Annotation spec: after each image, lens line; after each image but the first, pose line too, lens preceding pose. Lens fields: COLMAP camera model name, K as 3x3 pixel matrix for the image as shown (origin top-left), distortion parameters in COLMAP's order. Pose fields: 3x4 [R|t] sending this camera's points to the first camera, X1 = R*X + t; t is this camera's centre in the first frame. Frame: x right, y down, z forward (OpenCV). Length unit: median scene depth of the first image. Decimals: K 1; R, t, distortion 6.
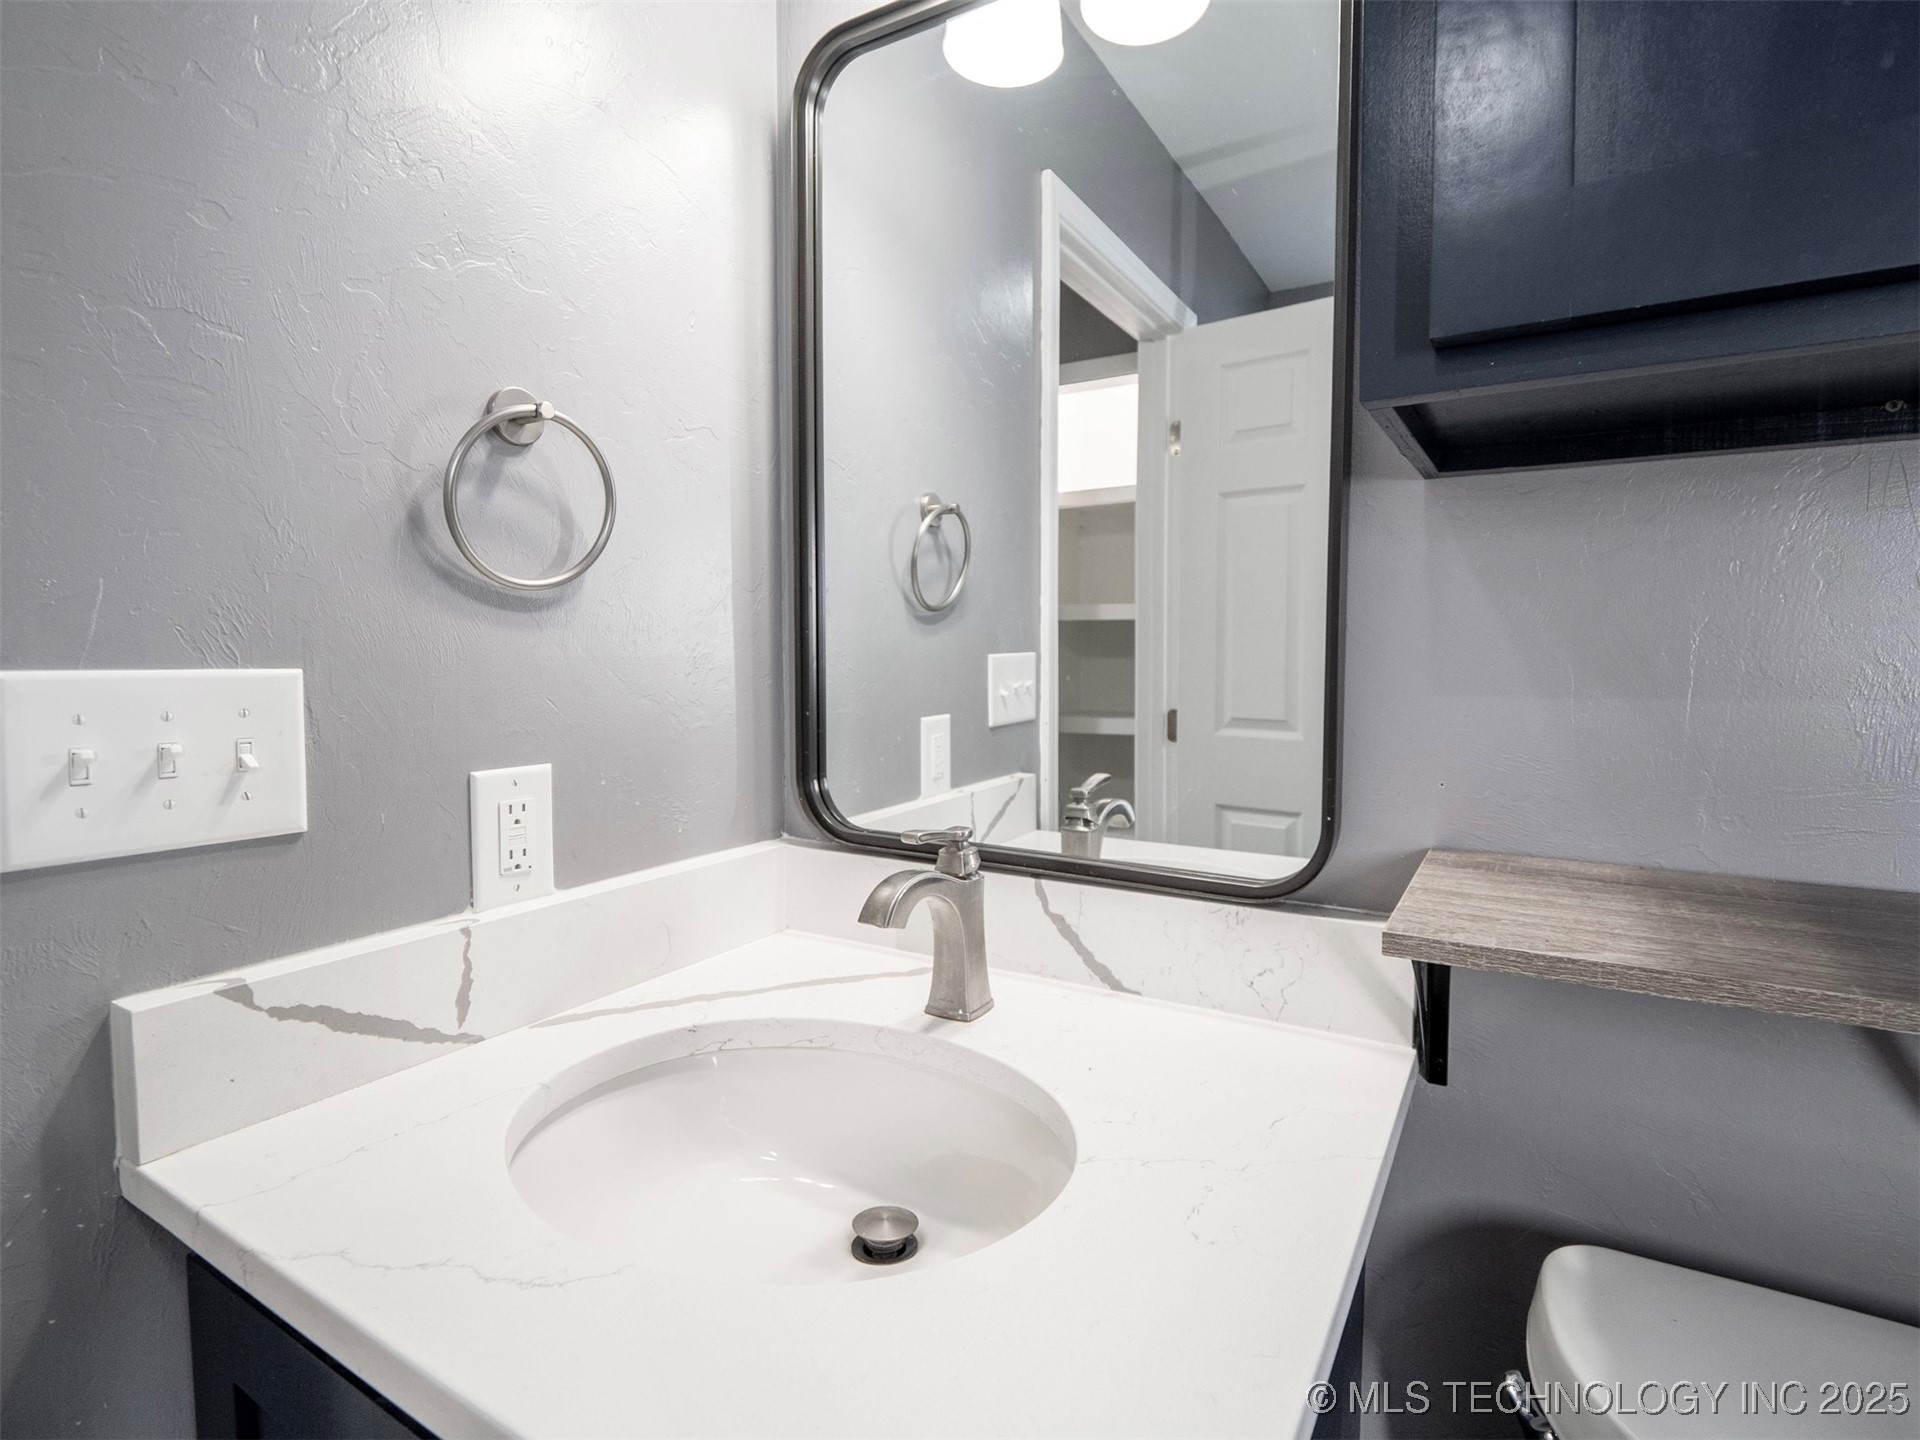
lens RADIAL K [[966.4, 0, 991.3], [0, 966.4, 704.5], [0, 0, 1]] dist [-0.000191, -0.008602]
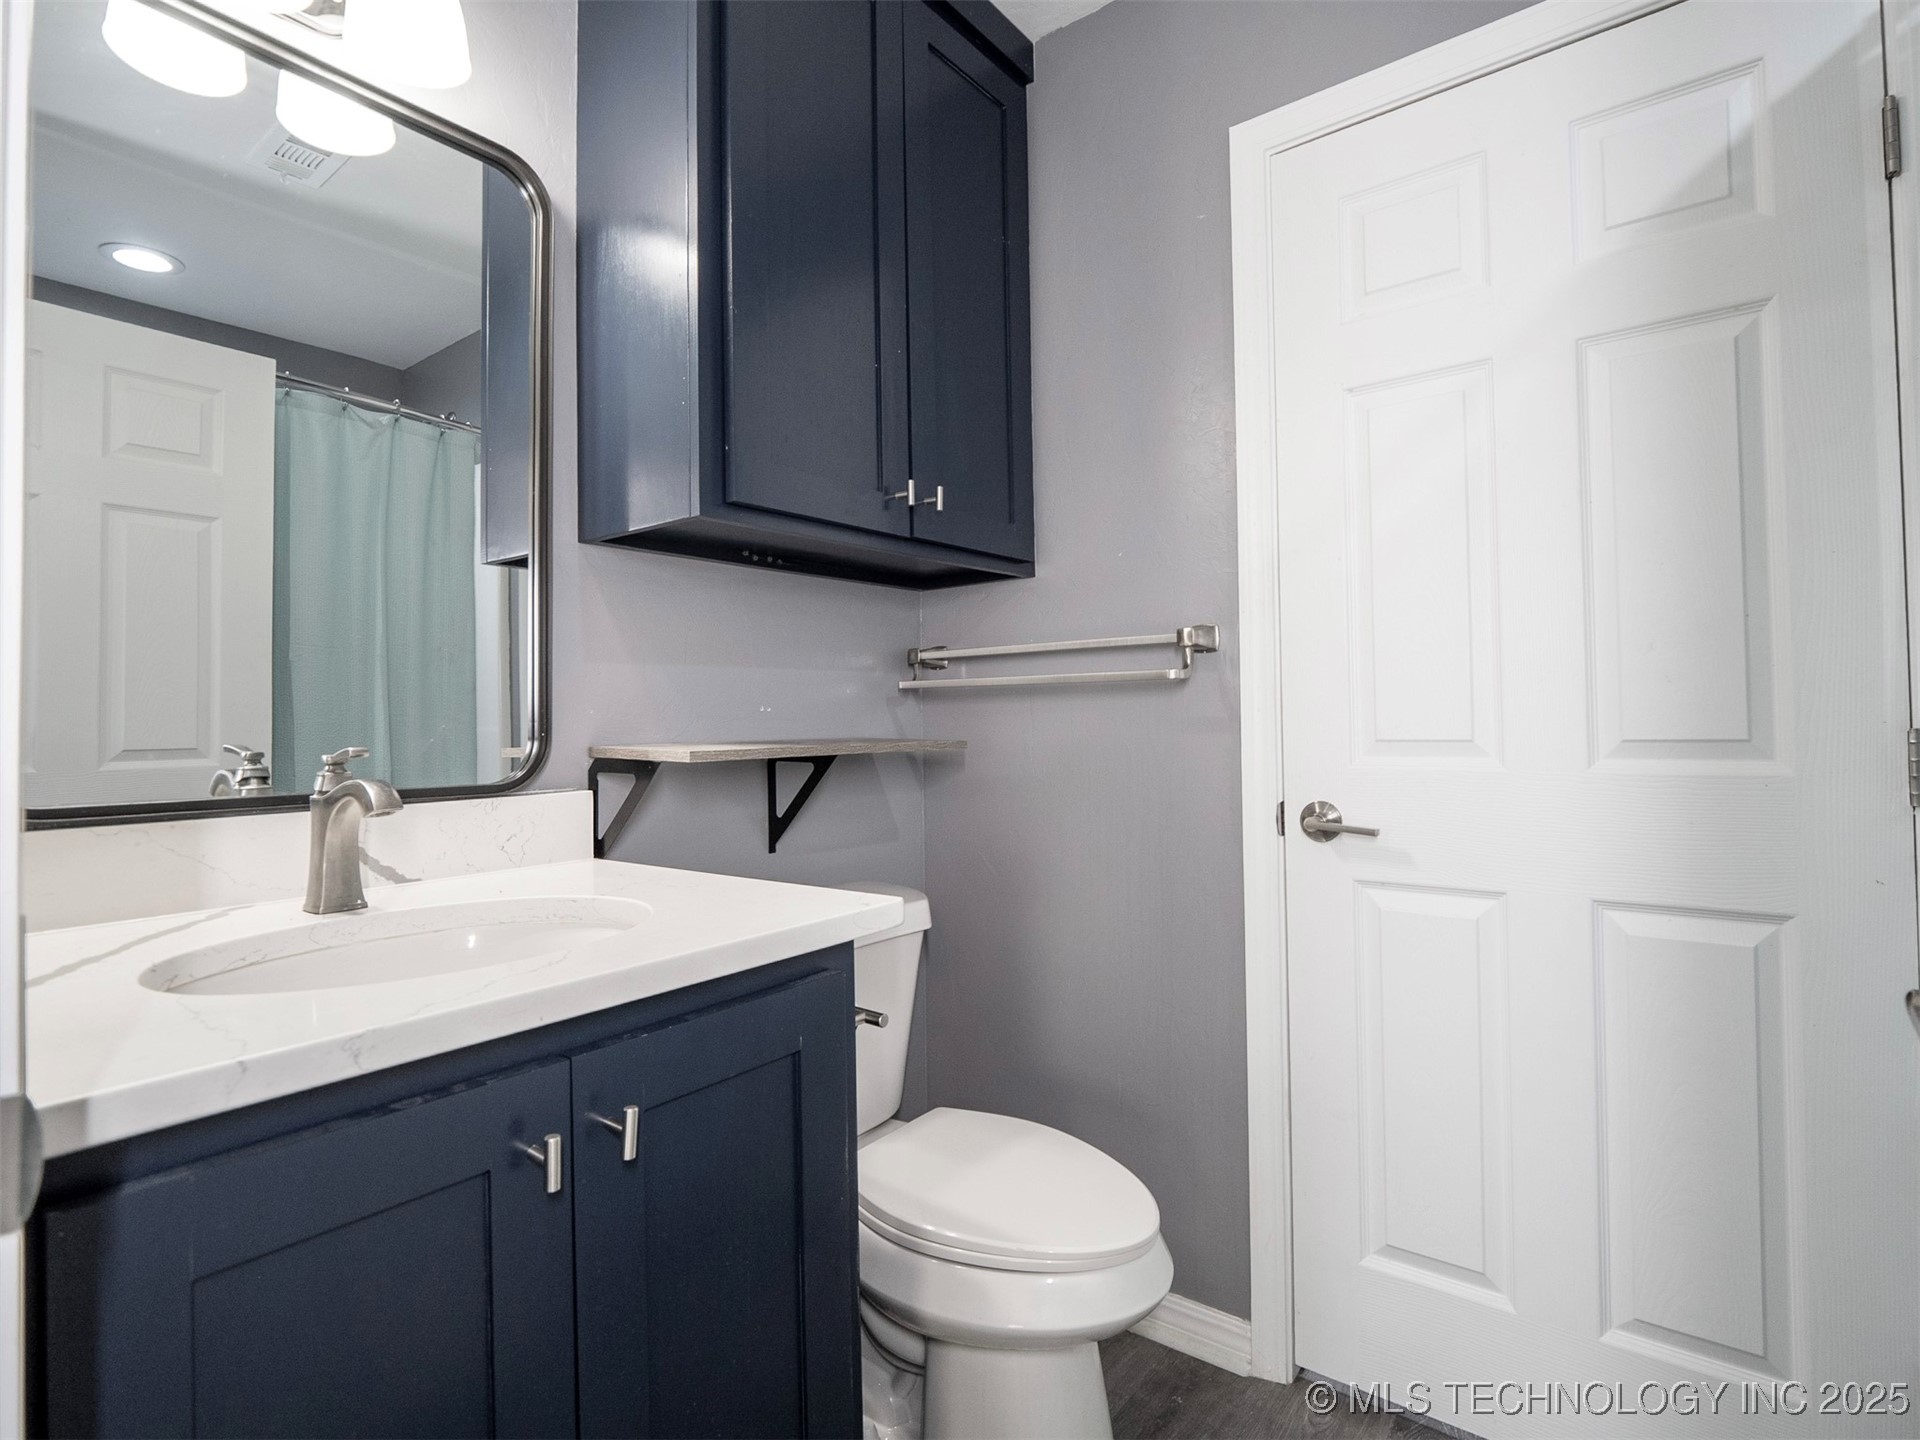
lens RADIAL K [[966.4, 0, 991.3], [0, 966.4, 704.5], [0, 0, 1]] dist [-0.000191, -0.008602]
pose [[0.117727, 0.017047, 0.992900, -1.165090], [0.087252, 0.995808, -0.027443, 0.170437], [-0.989205, 0.089864, 0.115746, 0.028605]]
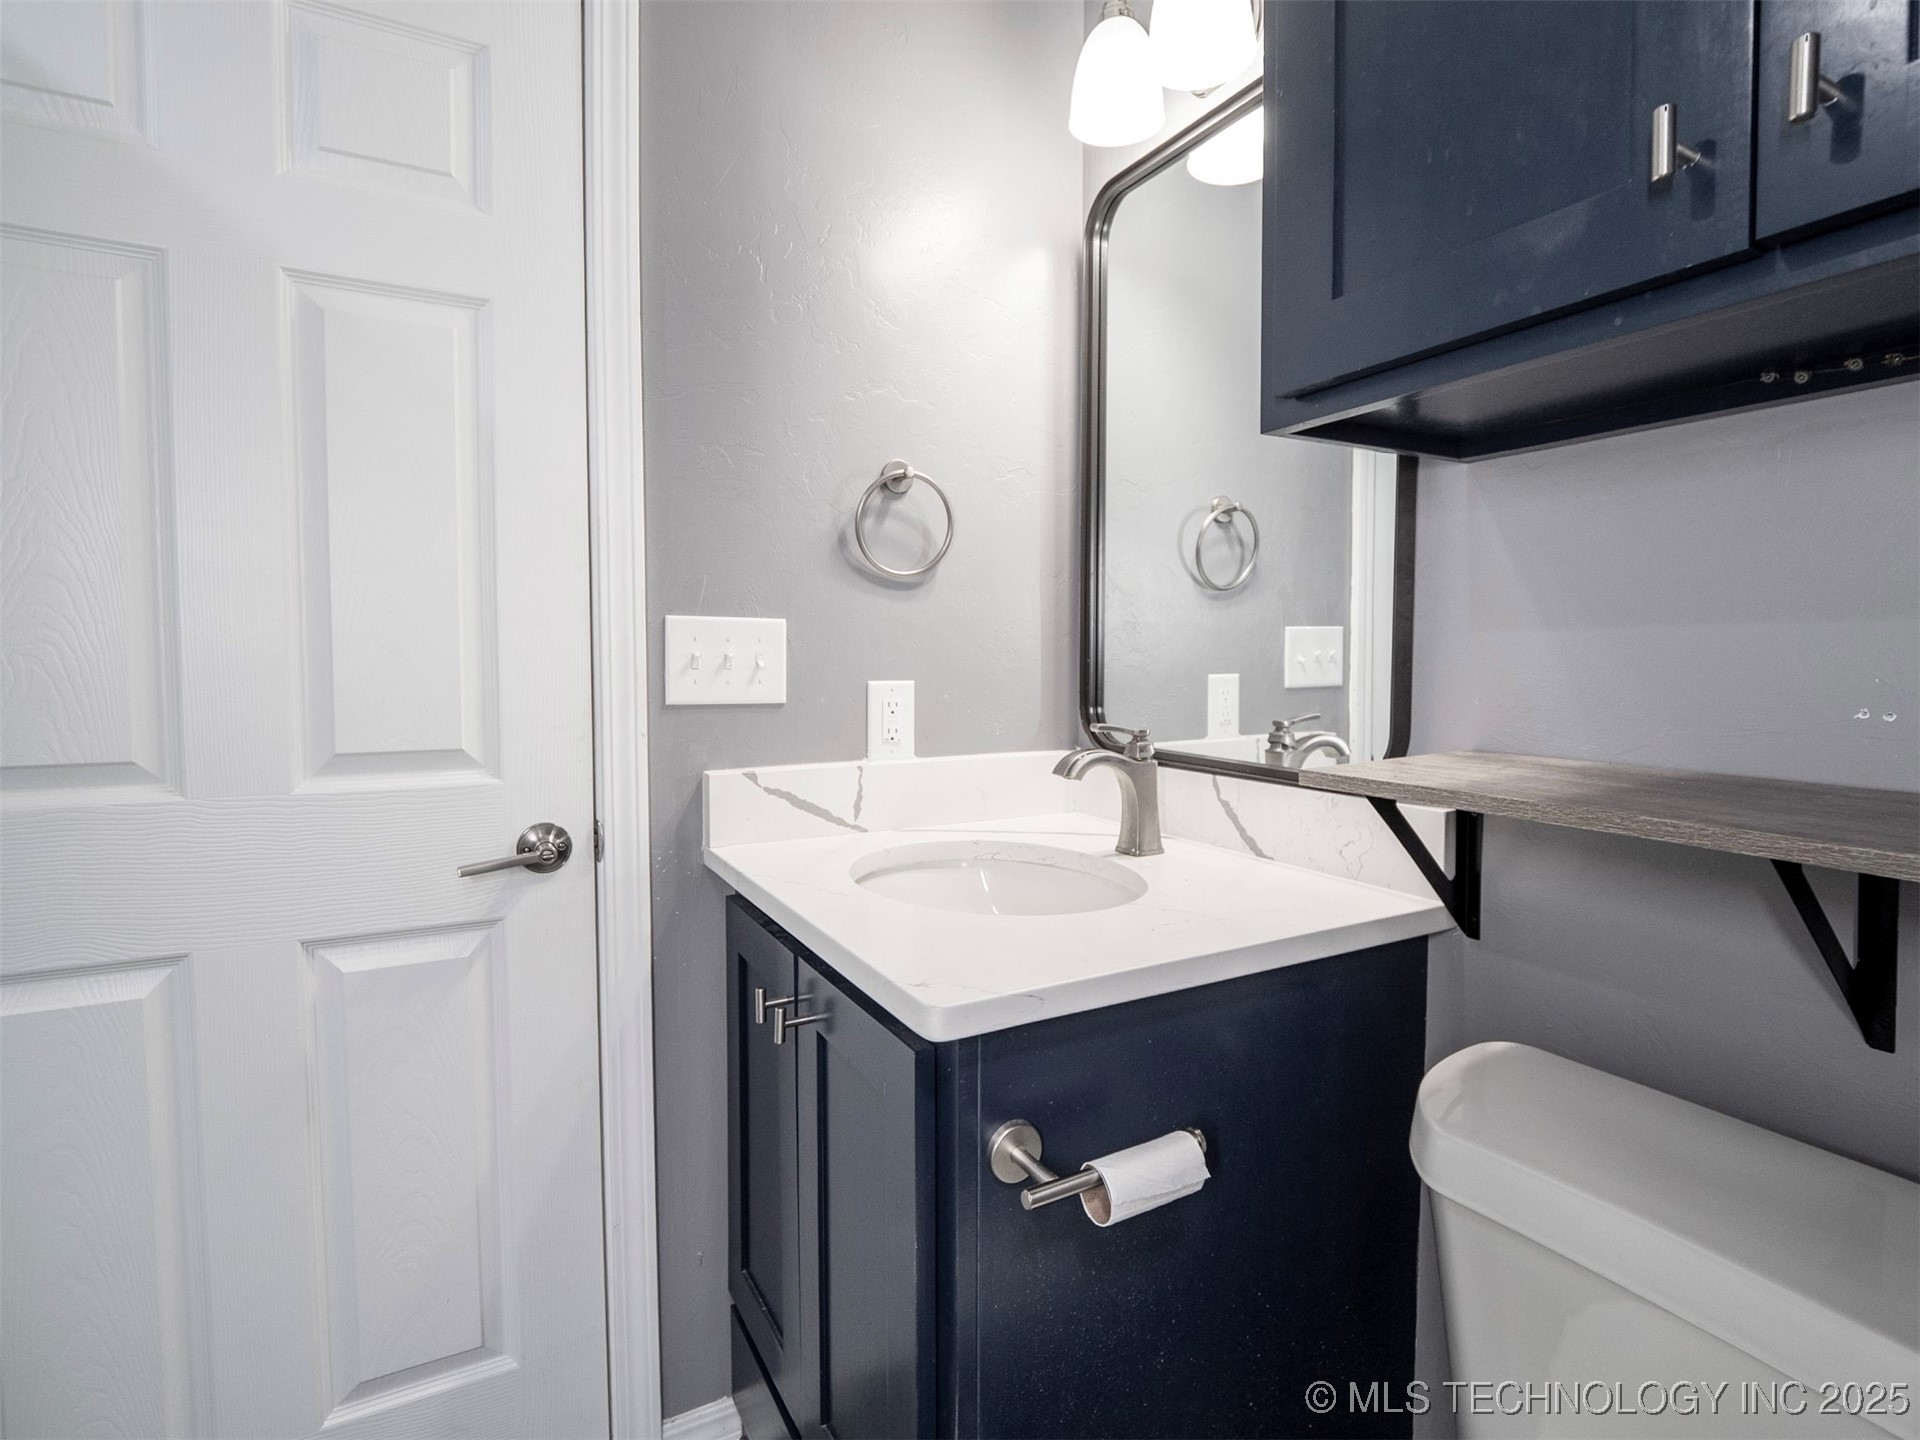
lens RADIAL K [[966.4, 0, 991.3], [0, 966.4, 704.5], [0, 0, 1]] dist [-0.000191, -0.008602]
pose [[0.870339, 0.028029, -0.491655, 0.496379], [-0.030253, 0.999536, 0.003430, 0.093990], [0.491523, 0.011889, 0.870783, -0.402027]]
